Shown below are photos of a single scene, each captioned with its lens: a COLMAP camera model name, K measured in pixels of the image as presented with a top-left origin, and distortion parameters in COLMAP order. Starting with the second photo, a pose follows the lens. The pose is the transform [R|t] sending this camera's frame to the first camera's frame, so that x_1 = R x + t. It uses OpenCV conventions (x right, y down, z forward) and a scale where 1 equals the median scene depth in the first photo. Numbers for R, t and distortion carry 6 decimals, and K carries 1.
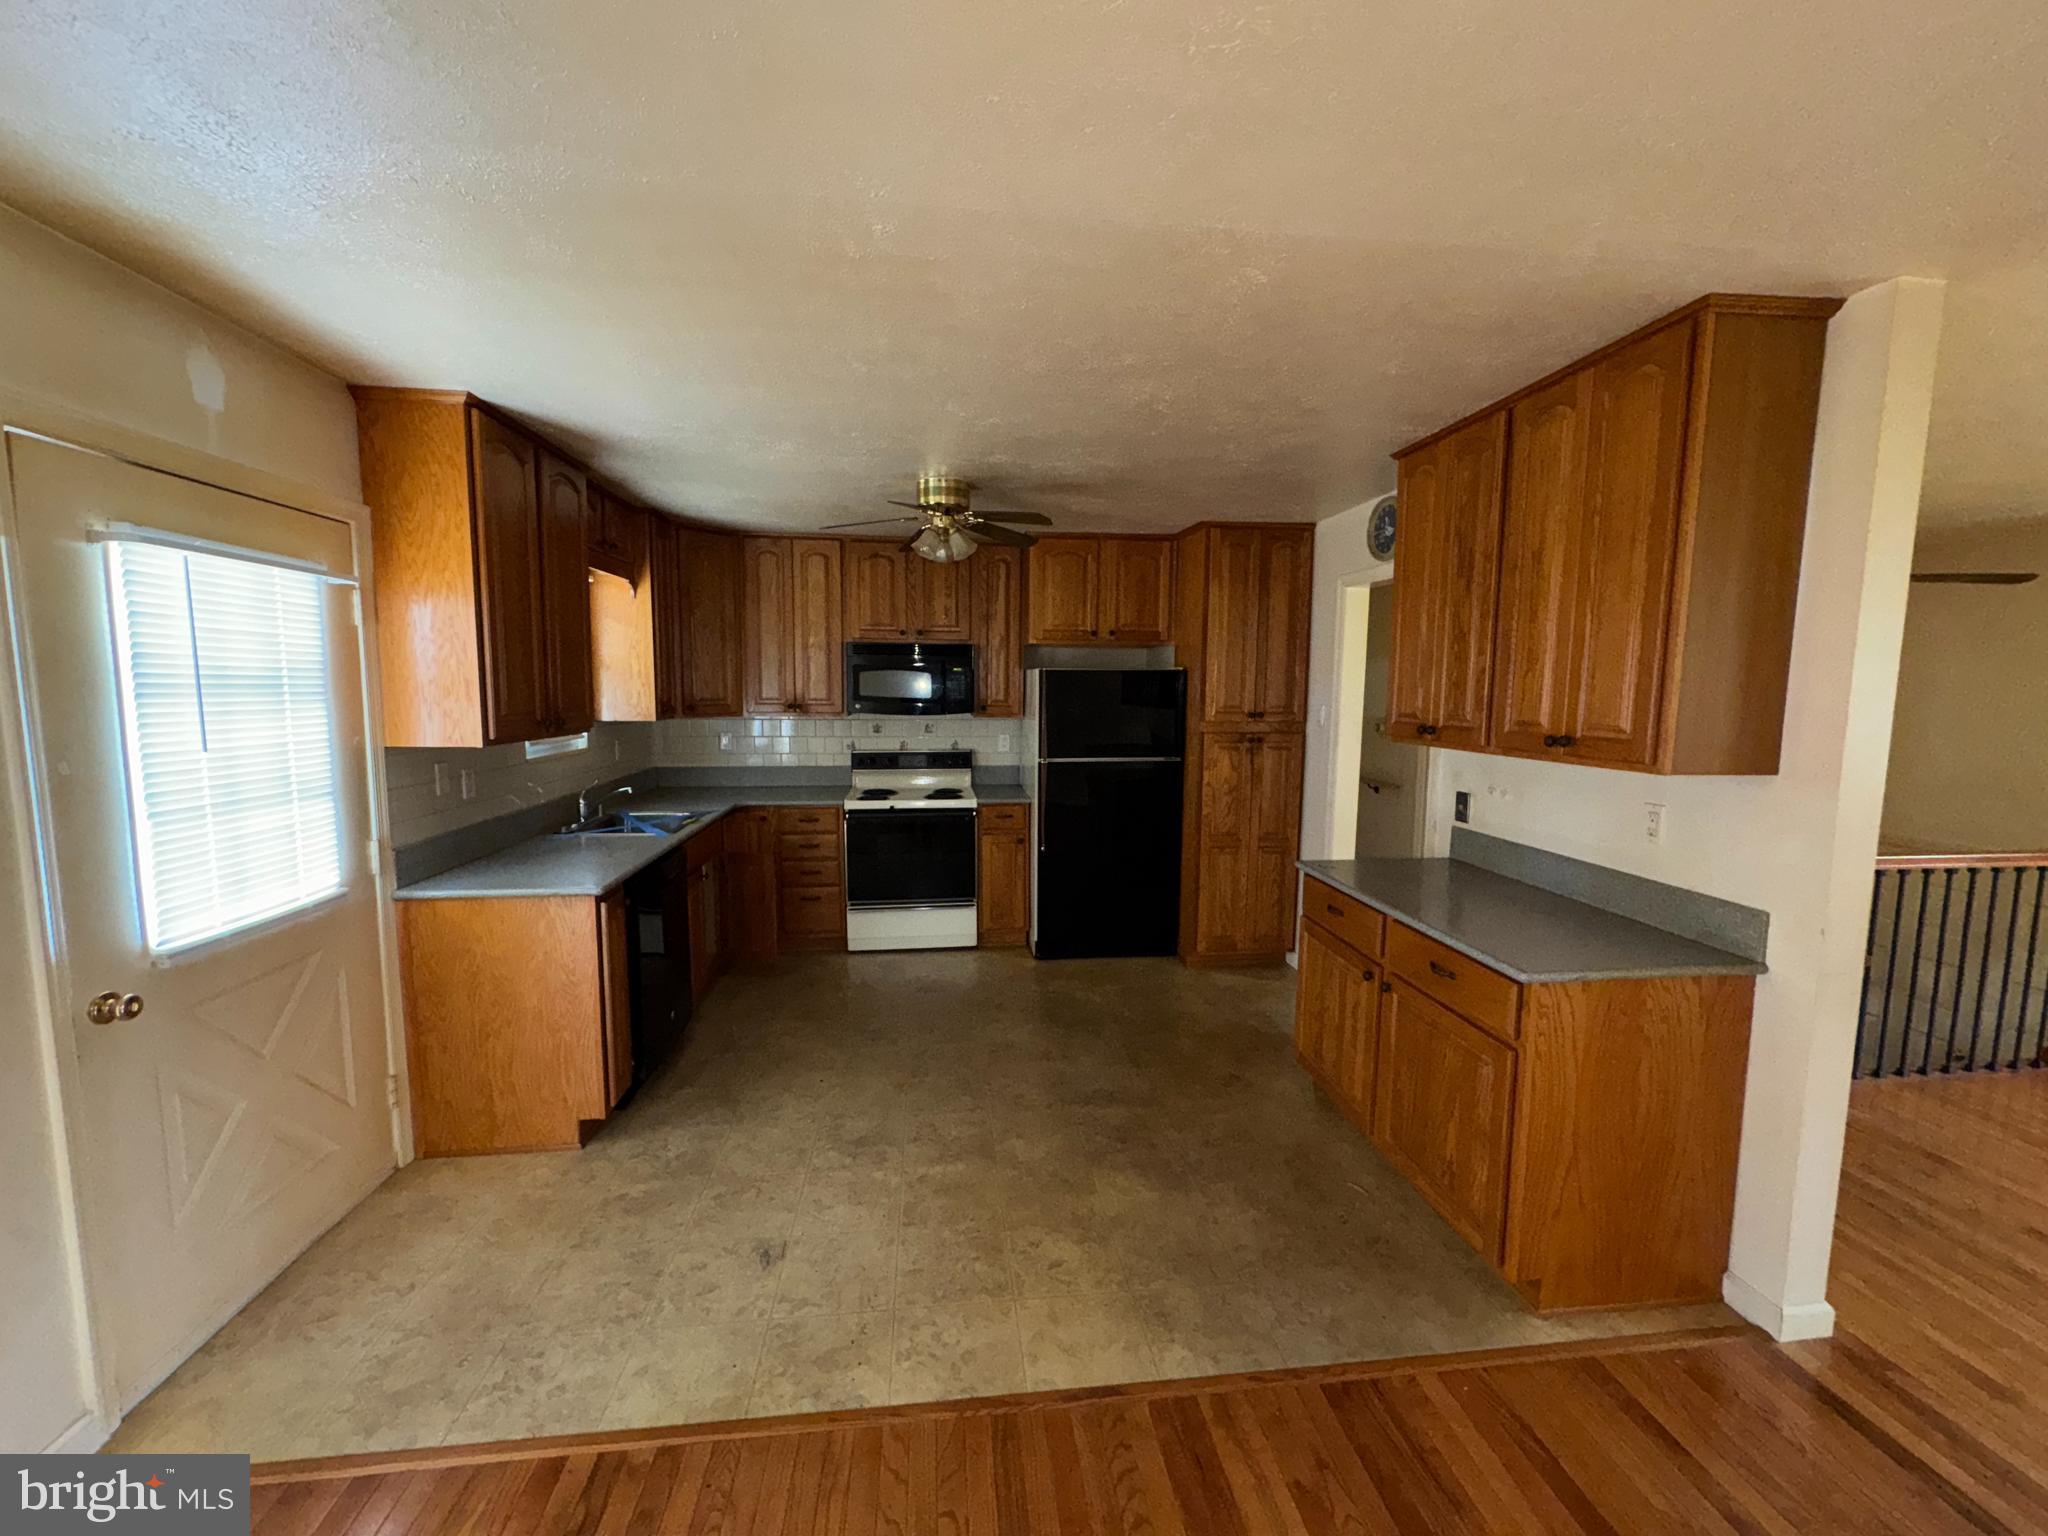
lens RADIAL K [[821.0, 0, 1029.9], [0, 821.0, 761.2], [0, 0, 1]] dist [-0.002924, -0.000374]
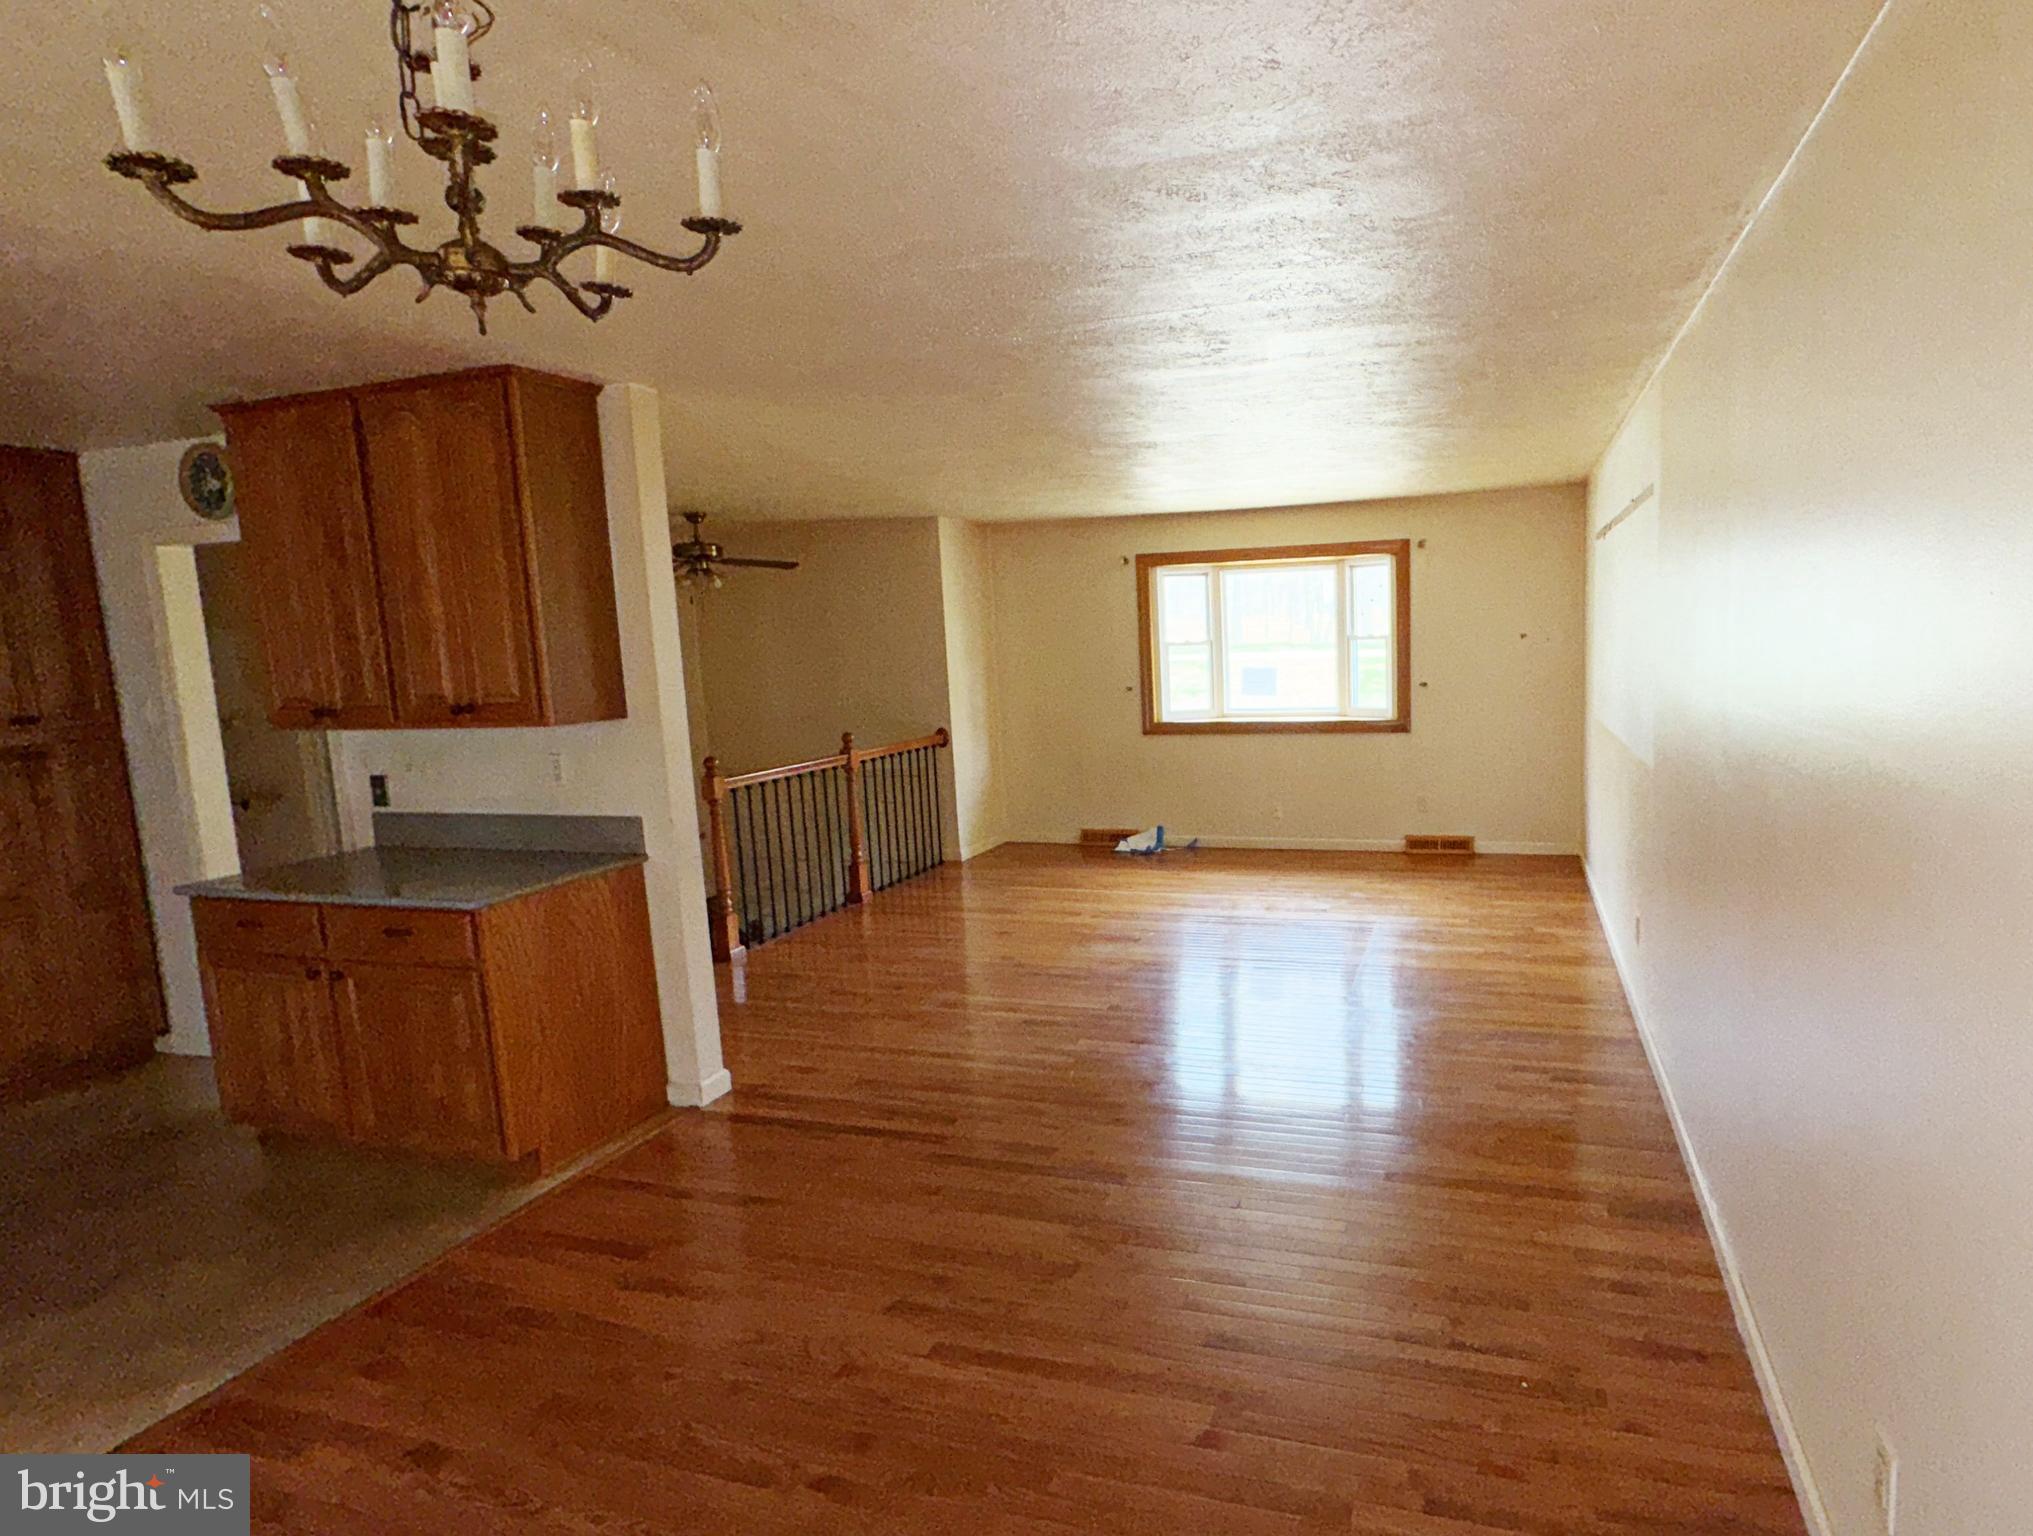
lens RADIAL K [[814.9, 0, 1022.3], [0, 814.9, 761.3], [0, 0, 1]] dist [-0.002924, -0.000374]
pose [[0.385695, -0.153222, 0.909814, -0.085558], [0.123481, 0.985815, 0.113674, 0.012154], [-0.914326, 0.068502, 0.399144, -0.138947]]
